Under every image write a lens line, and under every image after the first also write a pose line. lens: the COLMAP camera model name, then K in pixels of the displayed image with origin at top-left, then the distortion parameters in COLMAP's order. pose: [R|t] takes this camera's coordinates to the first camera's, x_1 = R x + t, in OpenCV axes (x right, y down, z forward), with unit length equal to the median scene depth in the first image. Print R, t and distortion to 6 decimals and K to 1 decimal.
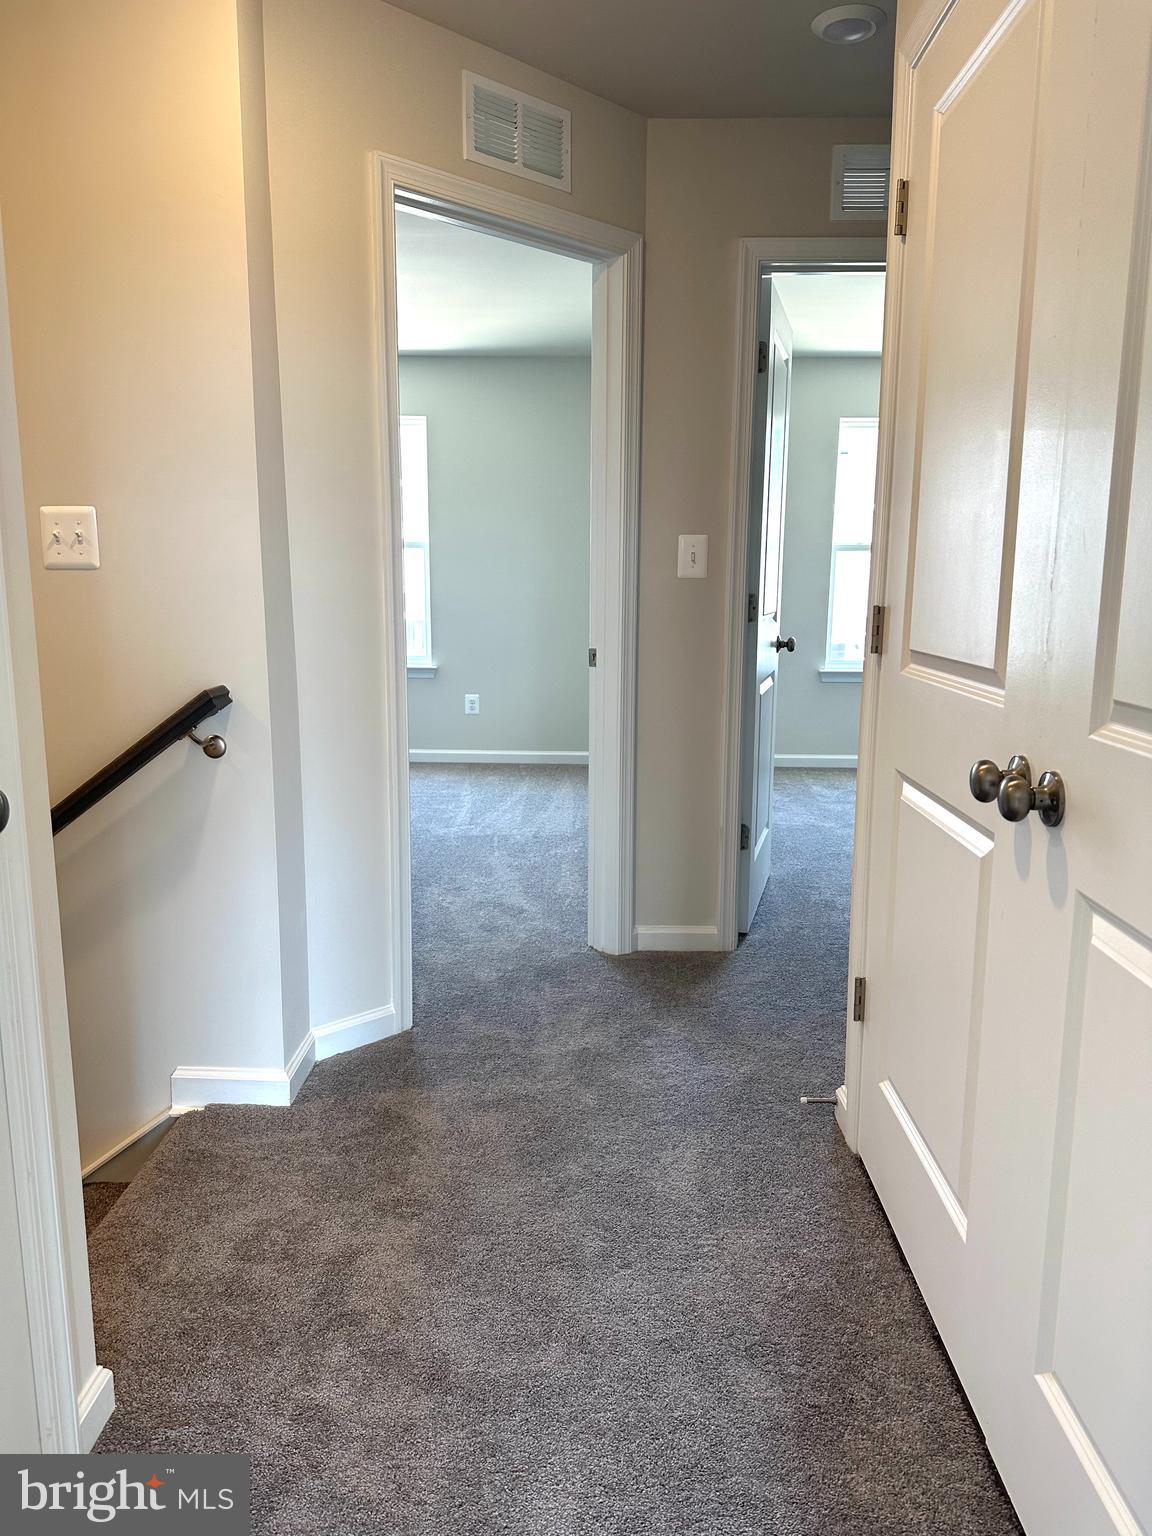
lens RADIAL K [[1064.3, 0, 576.0], [0, 1064.3, 768.0], [0, 0, 1]] dist [0.076626, -0.108151]
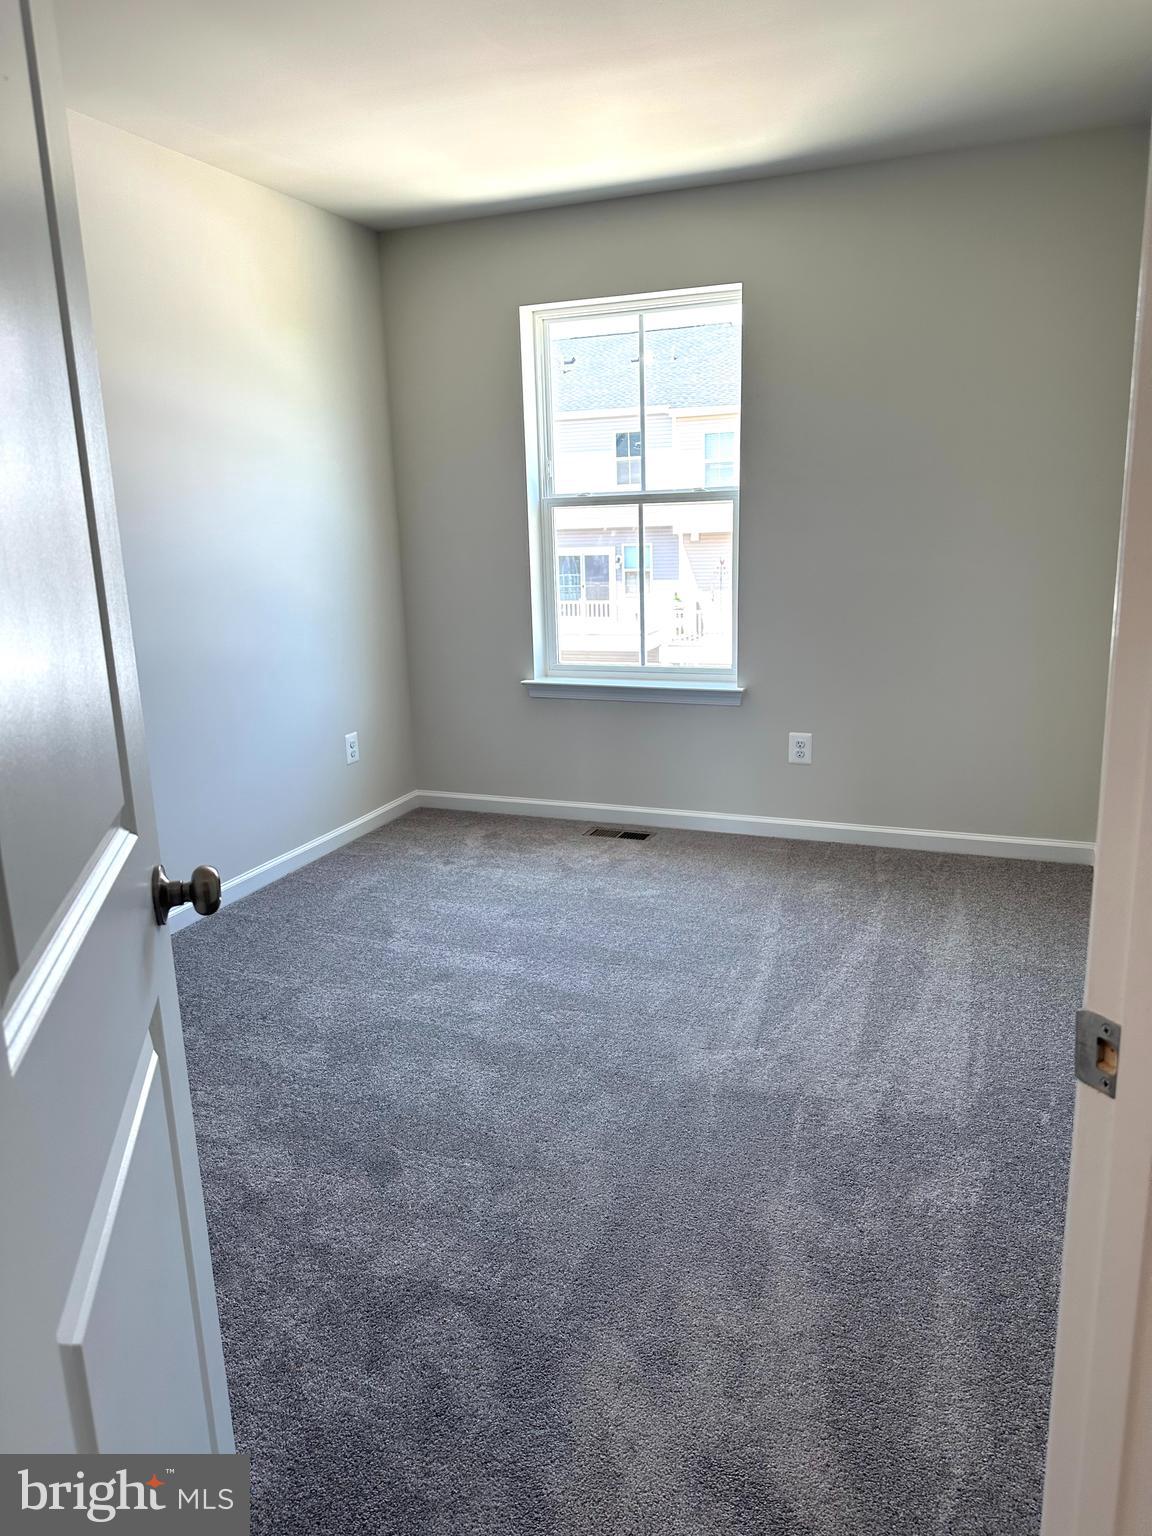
lens RADIAL K [[1064.3, 0, 576.0], [0, 1064.3, 768.0], [0, 0, 1]] dist [0.076626, -0.108151]
pose [[0.938305, 0.036009, -0.343929, -0.006670], [-0.015698, 0.997974, 0.061658, -0.106006], [0.345452, -0.052455, 0.936969, 0.462093]]
